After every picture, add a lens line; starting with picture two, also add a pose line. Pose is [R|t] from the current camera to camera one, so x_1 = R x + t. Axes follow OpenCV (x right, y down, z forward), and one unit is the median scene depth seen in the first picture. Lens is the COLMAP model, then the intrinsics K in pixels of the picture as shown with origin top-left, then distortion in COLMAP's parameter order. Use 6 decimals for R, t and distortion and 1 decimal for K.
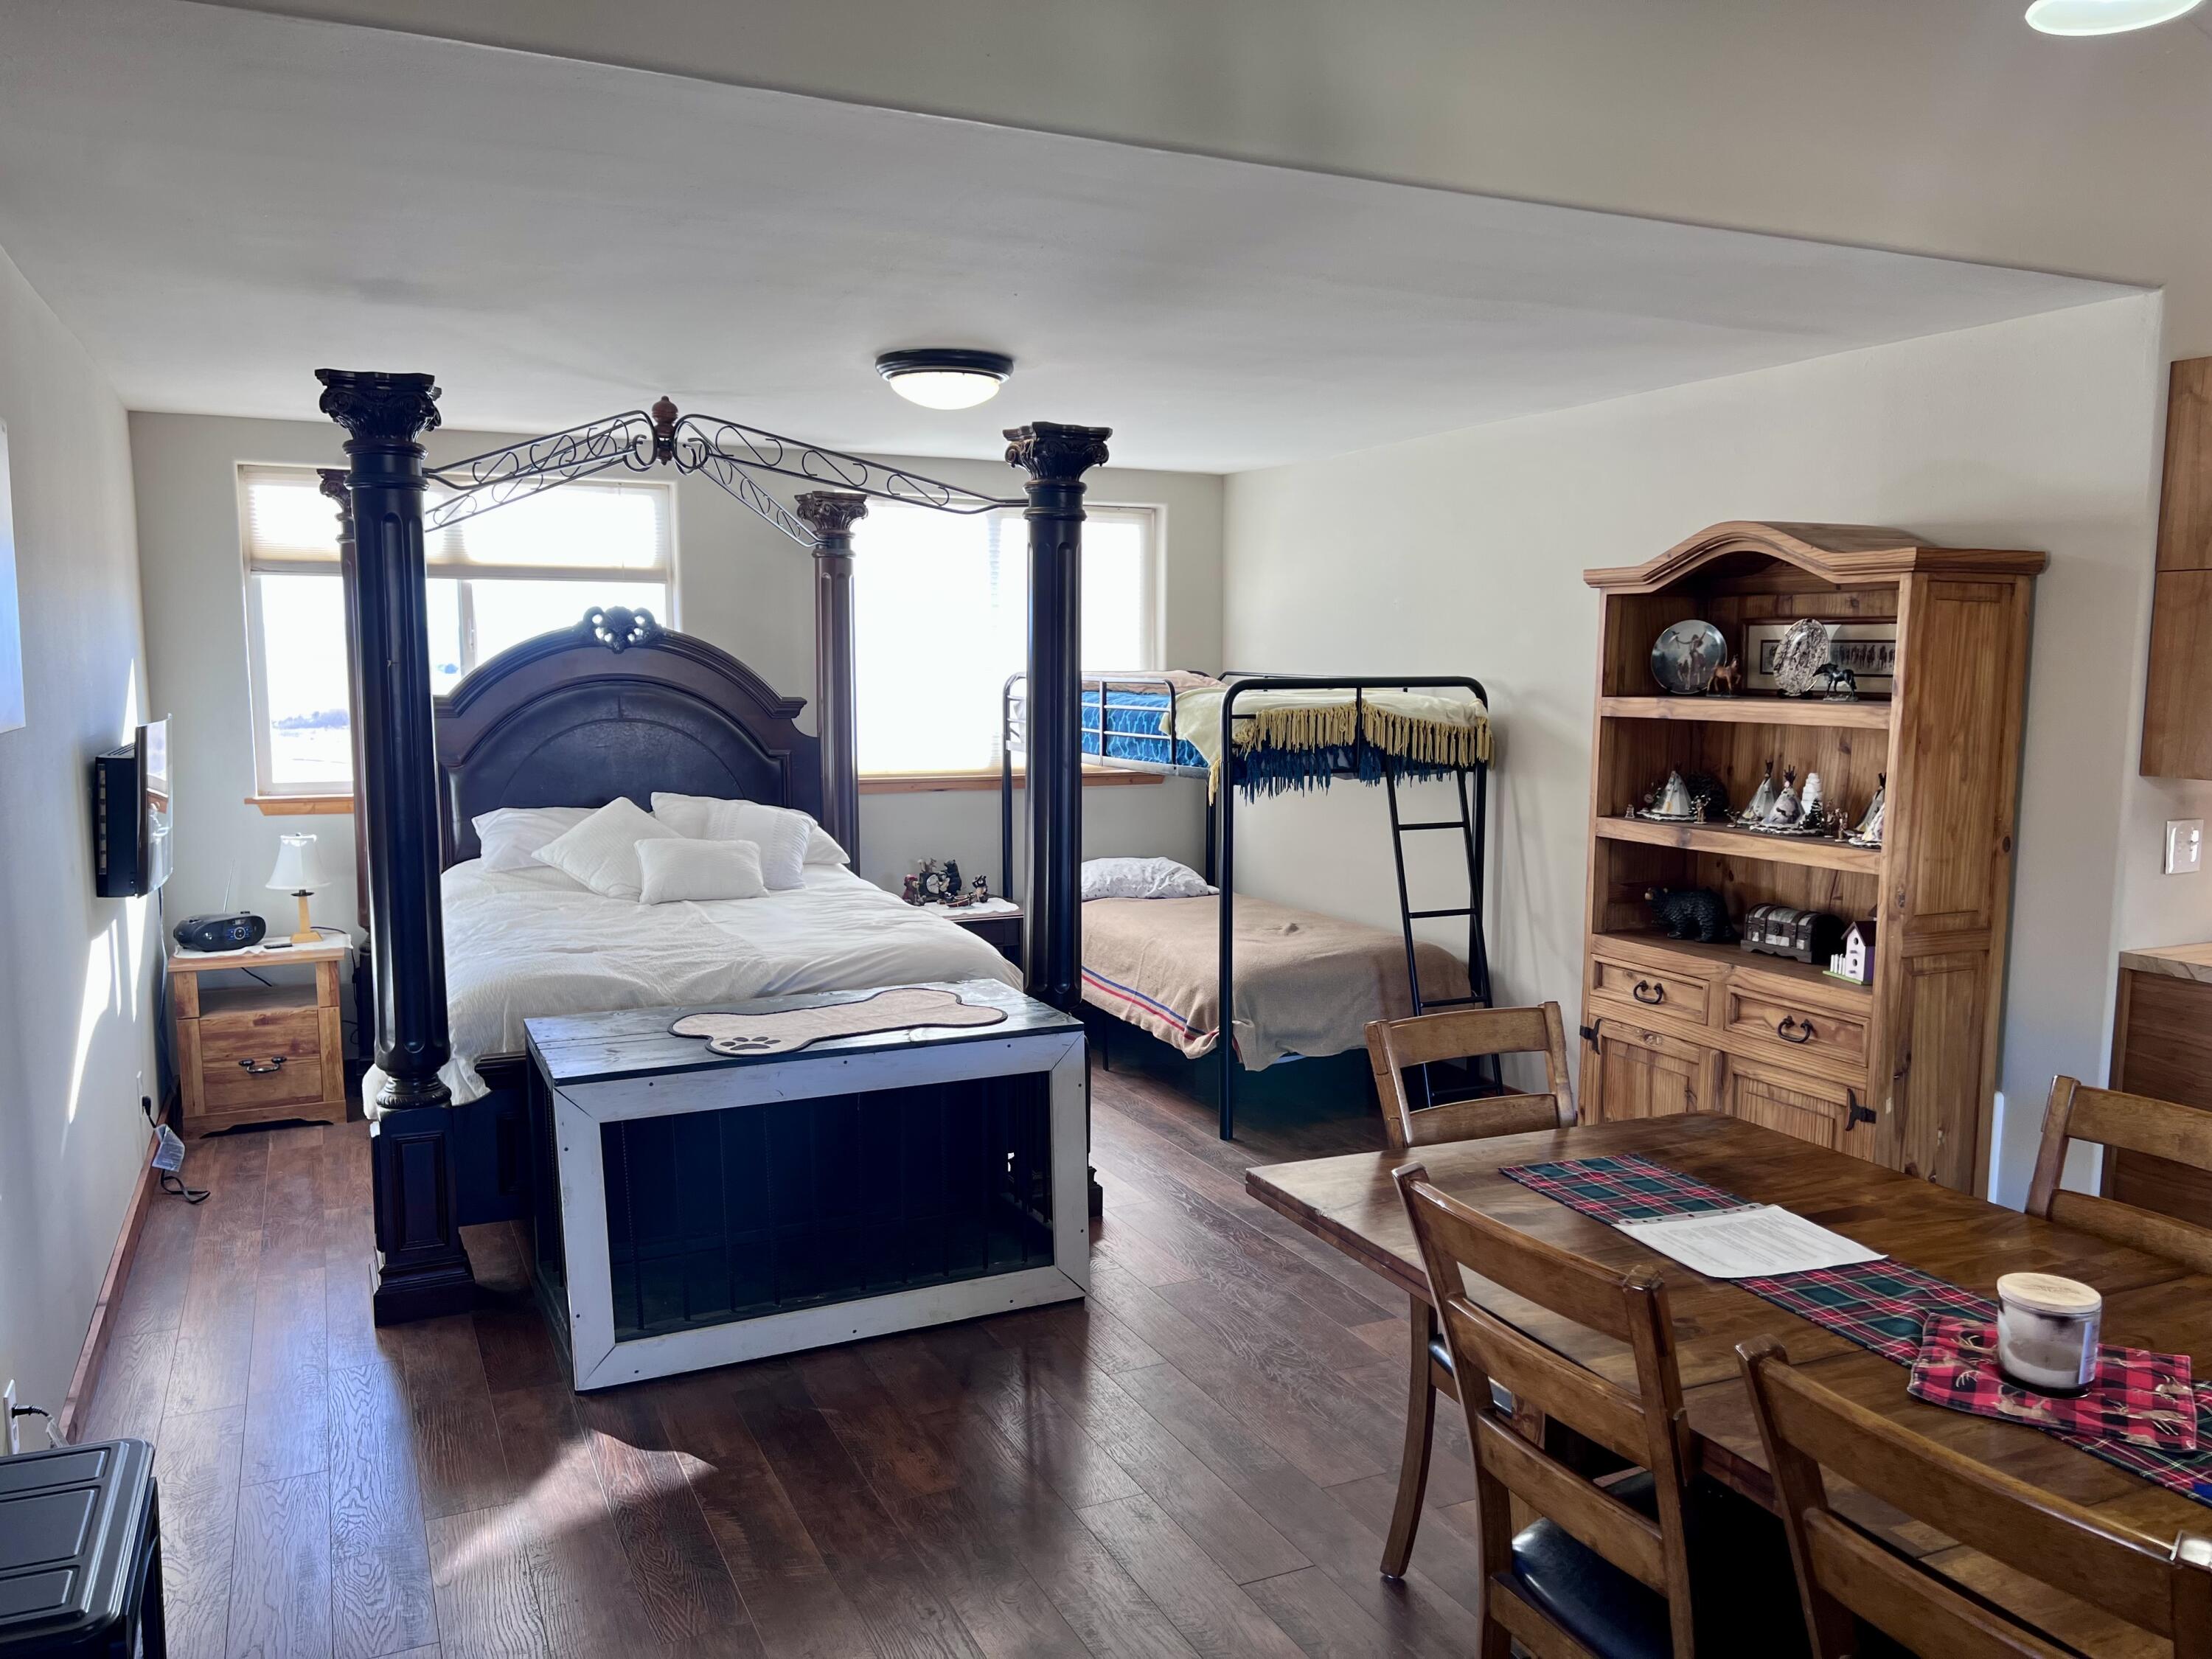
lens RADIAL K [[1646.9, 0, 1084.6], [0, 1646.9, 851.1], [0, 0, 1]] dist [0.051312, -0.065151]
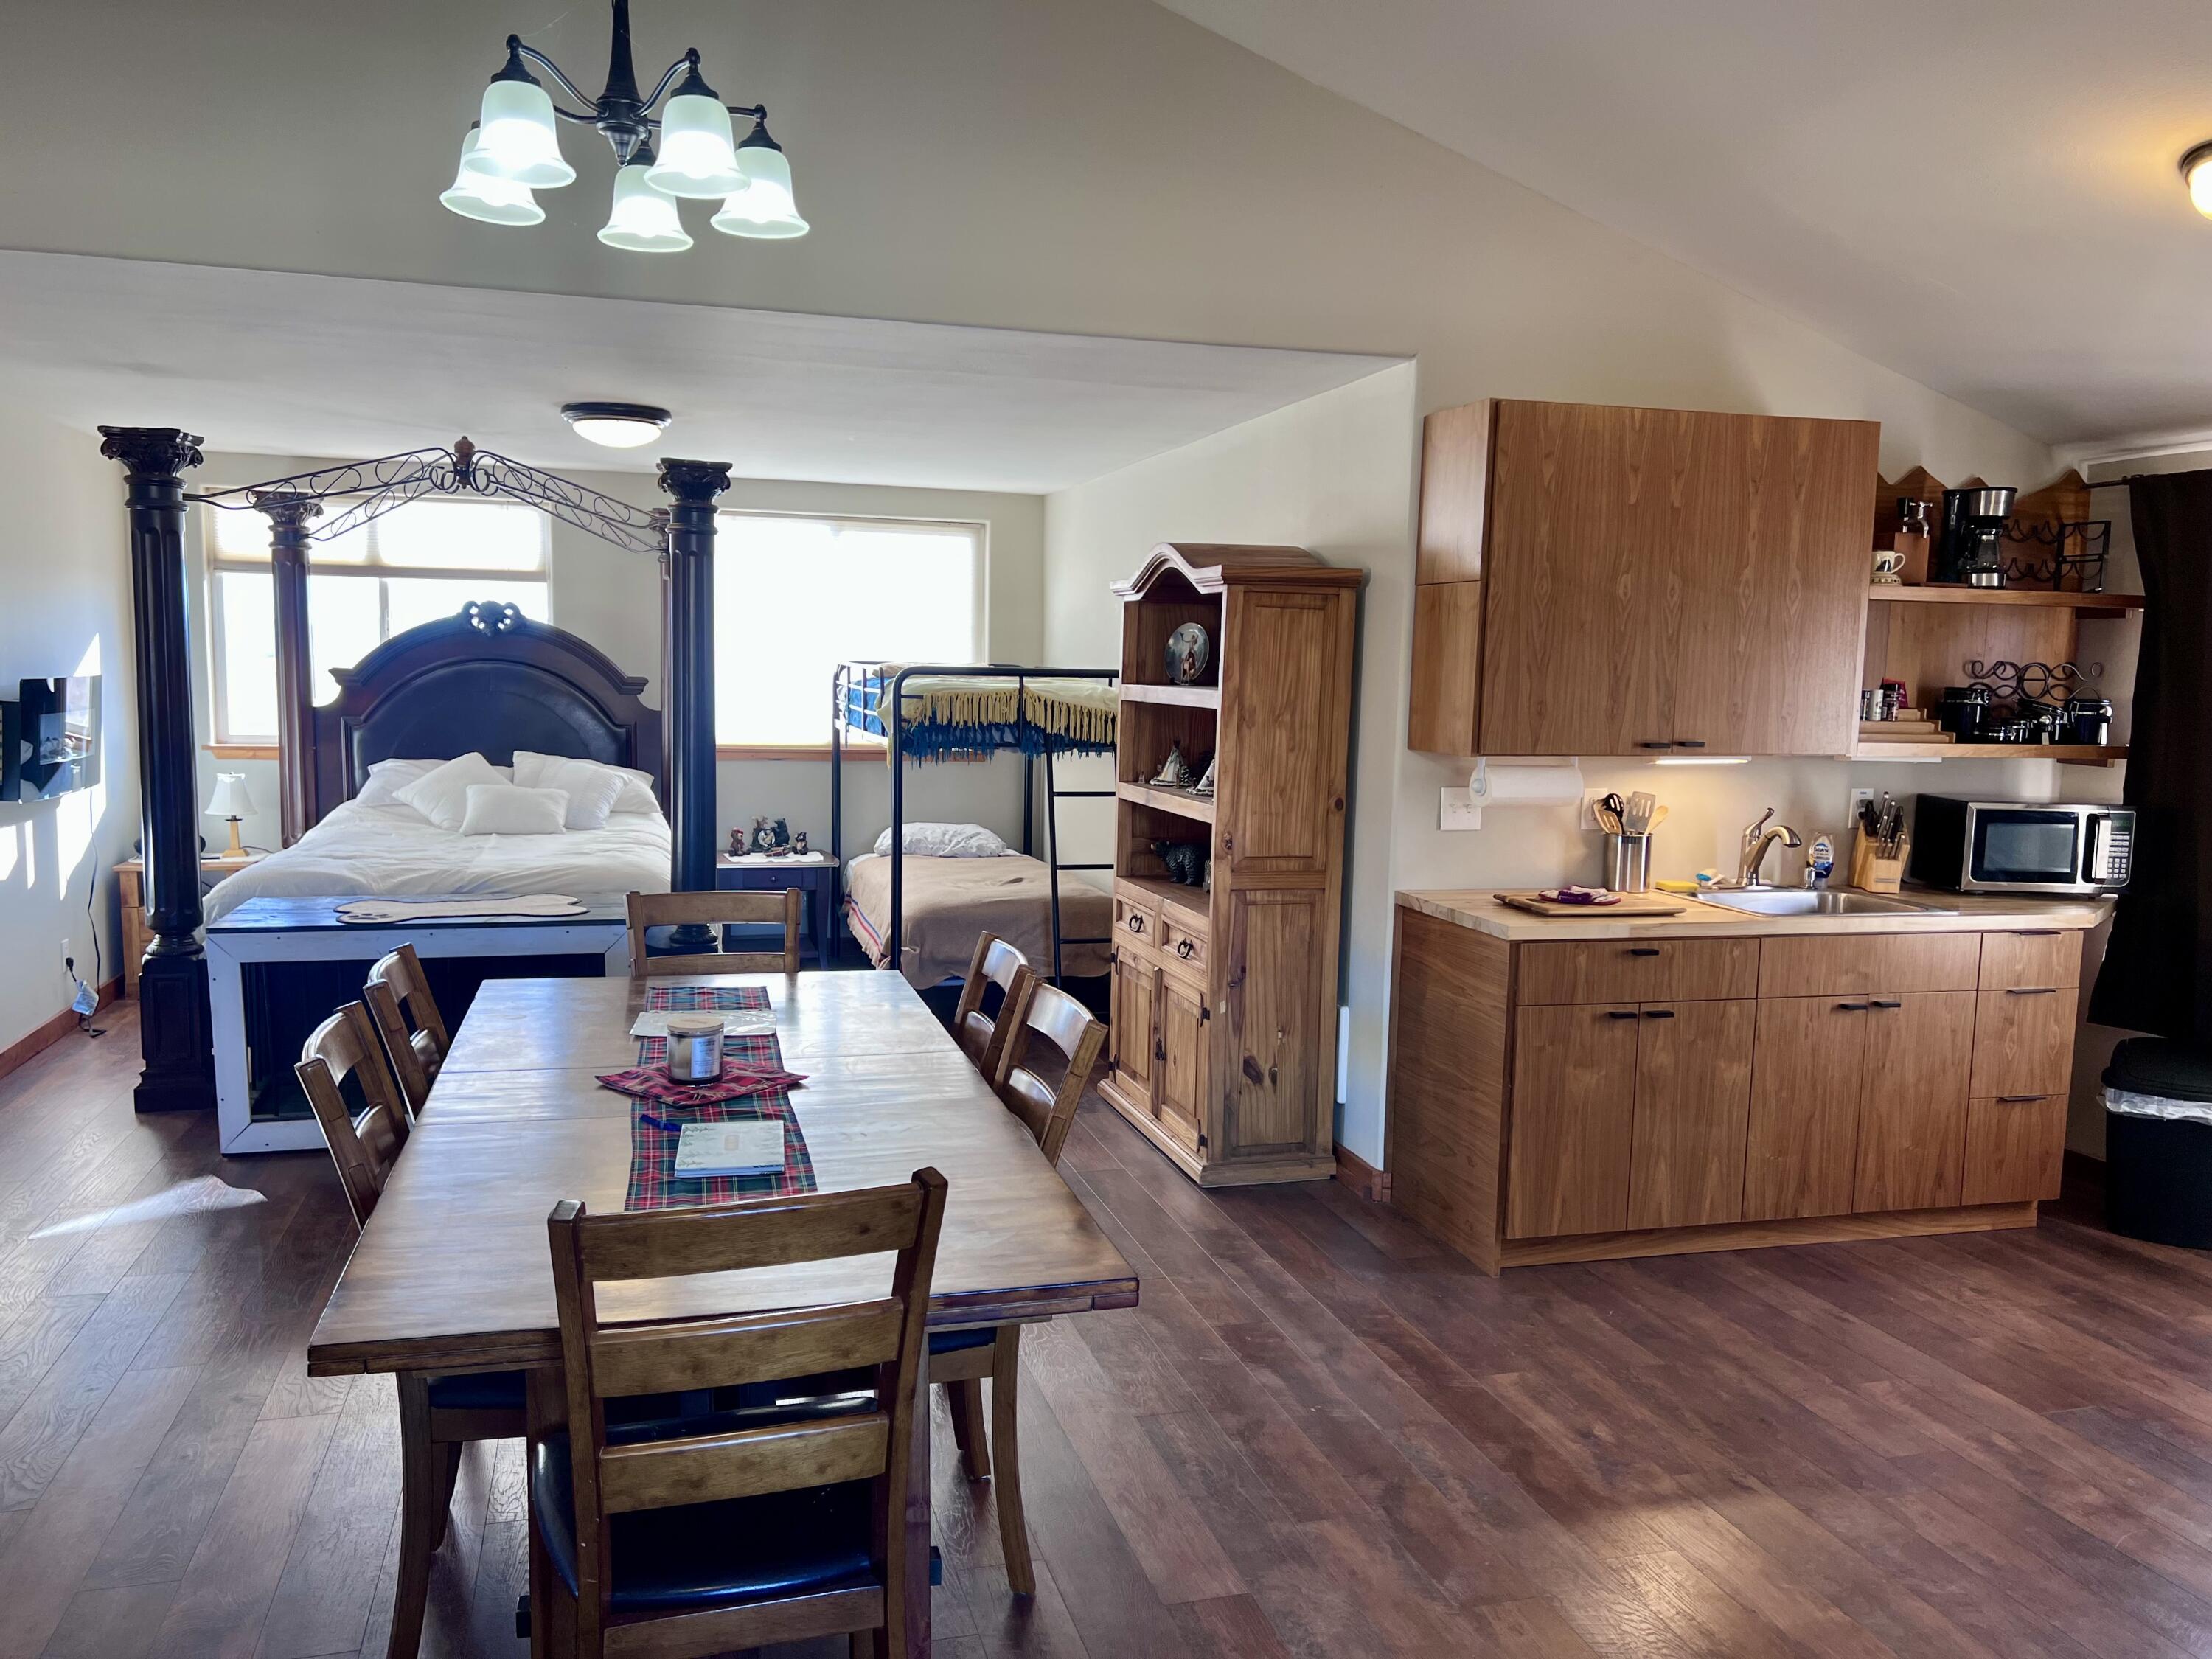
lens RADIAL K [[1646.9, 0, 1086.5], [0, 1646.9, 860.1], [0, 0, 1]] dist [0.051312, -0.065151]
pose [[0.986770, 0.037839, -0.157649, 0.558419], [-0.037812, 0.999280, 0.003176, 0.040258], [0.157656, 0.002827, 0.987490, -0.244891]]
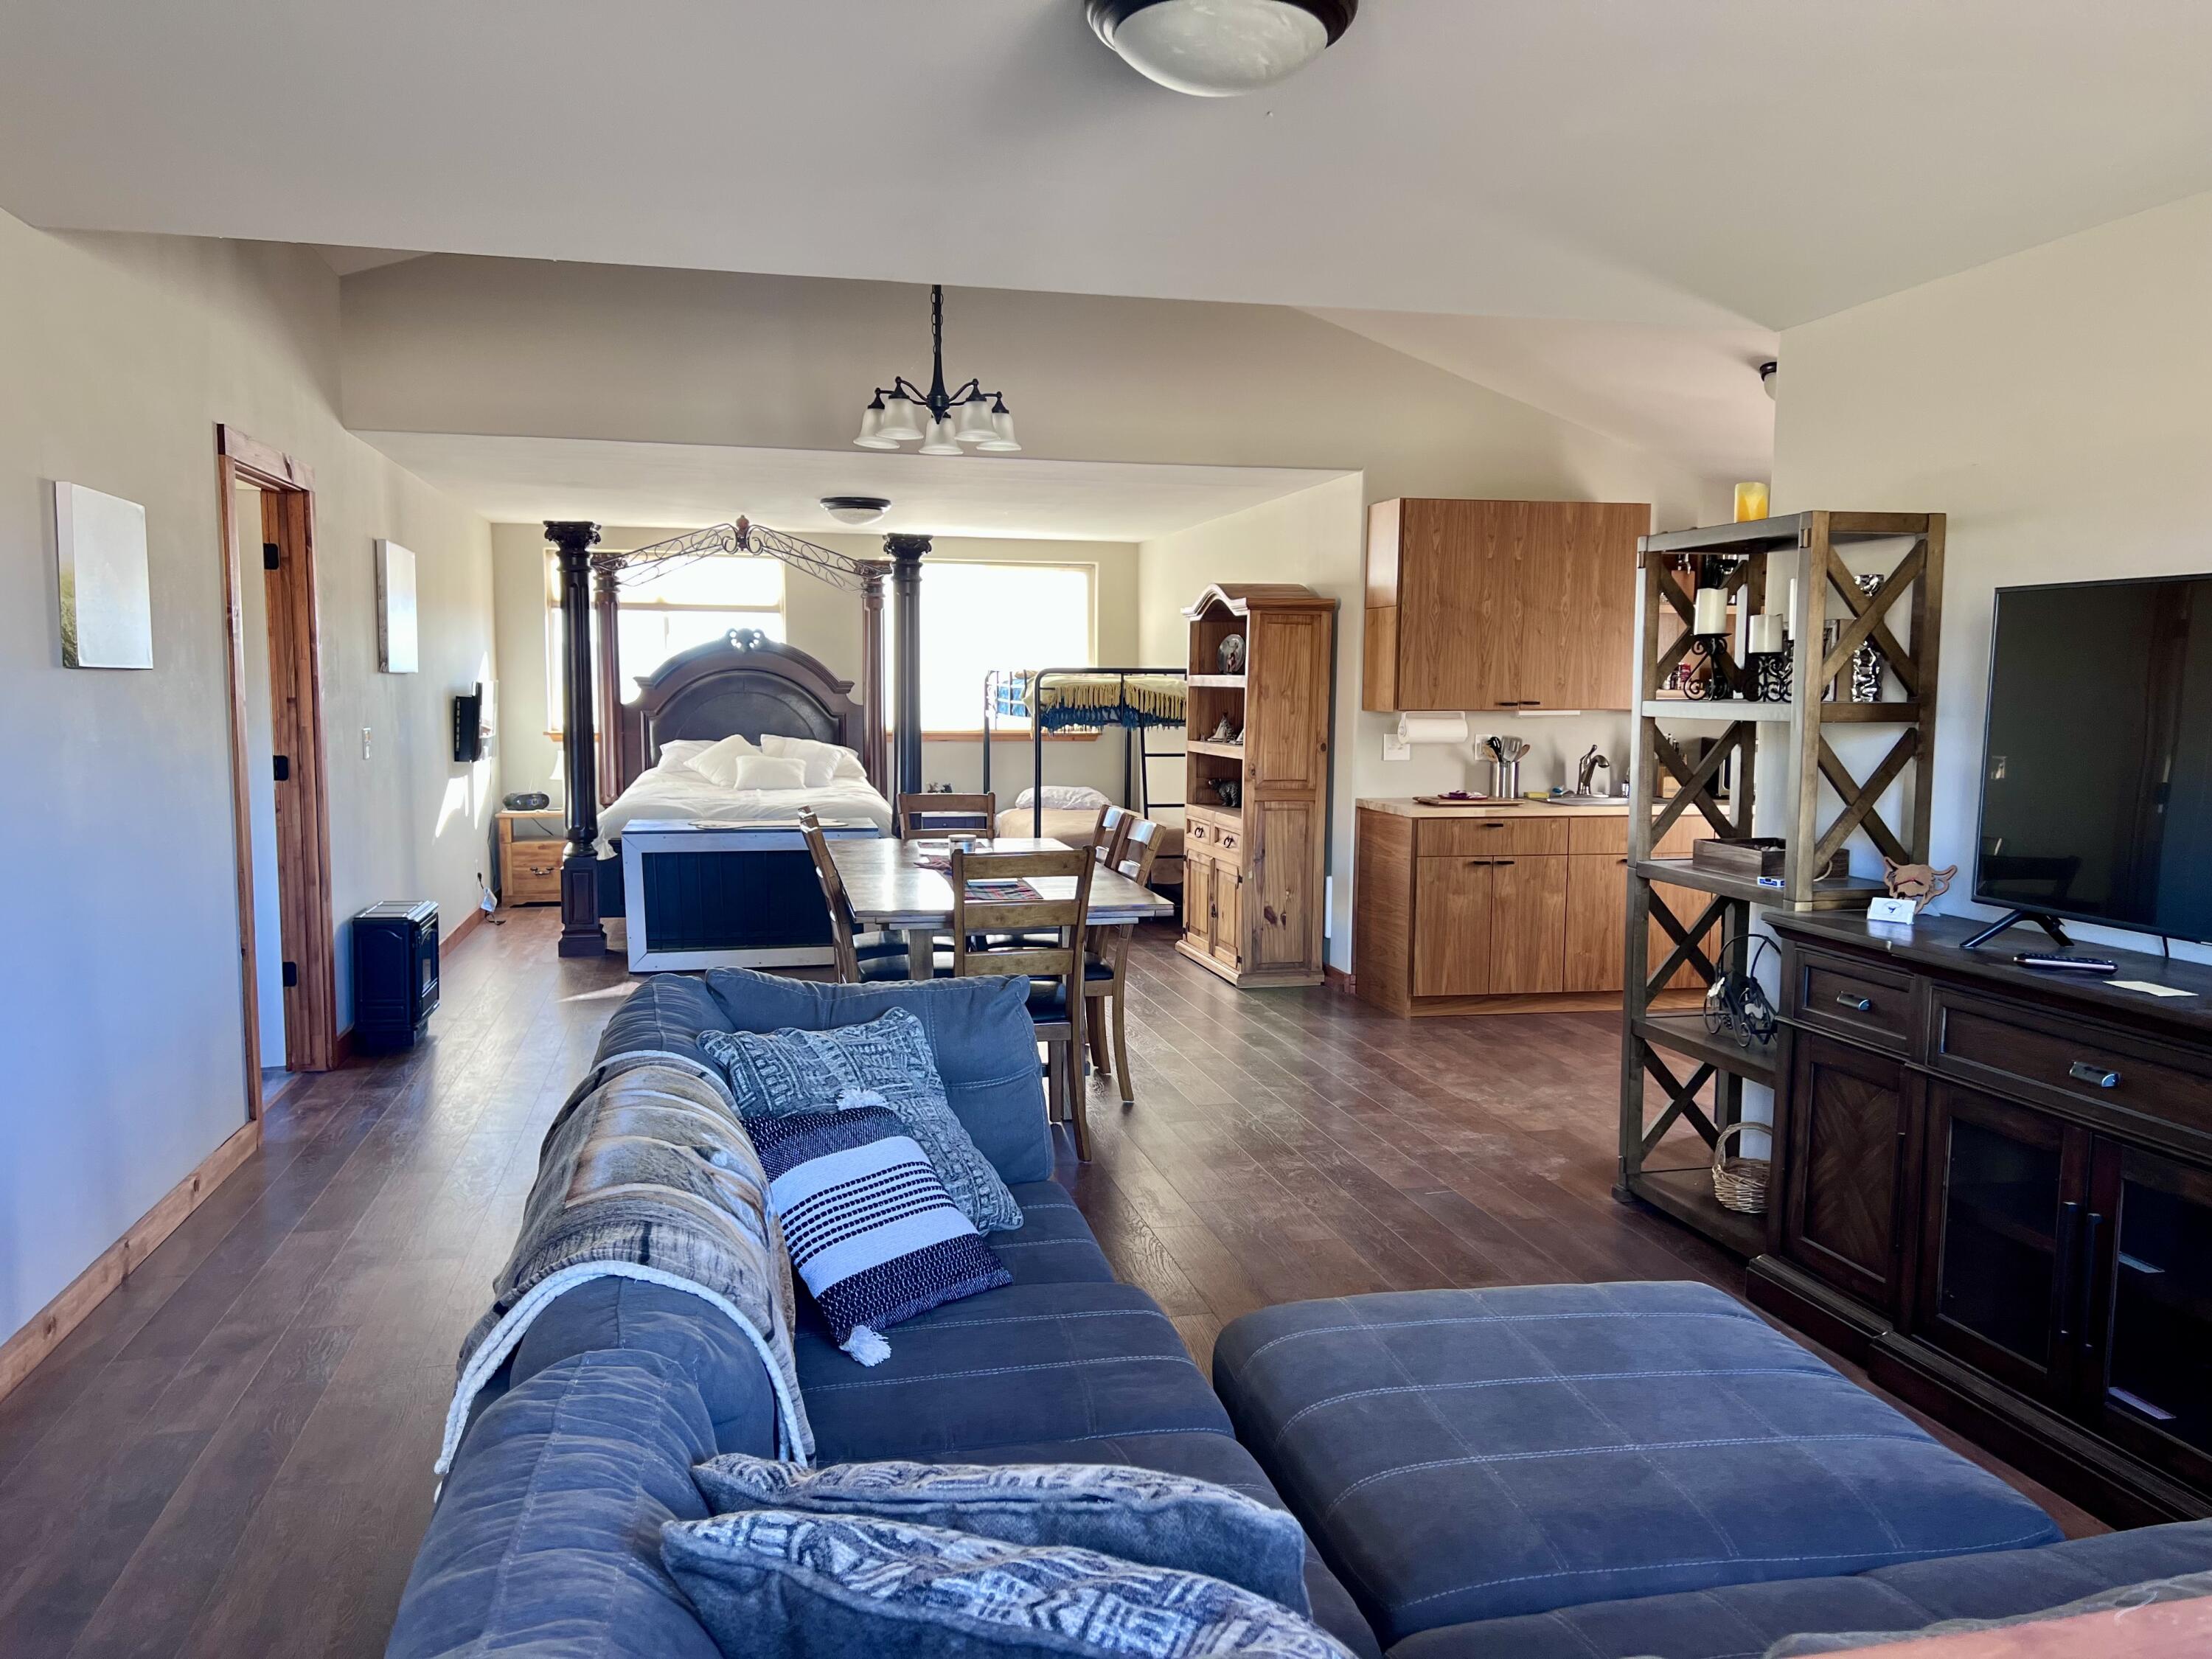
lens RADIAL K [[1646.9, 0, 1107.7], [0, 1646.9, 849.2], [0, 0, 1]] dist [0.051312, -0.065151]
pose [[0.978217, 0.027323, -0.205778, 0.703057], [-0.030736, 0.999438, -0.013406, 0.149983], [0.205296, 0.019439, 0.978507, -0.956019]]
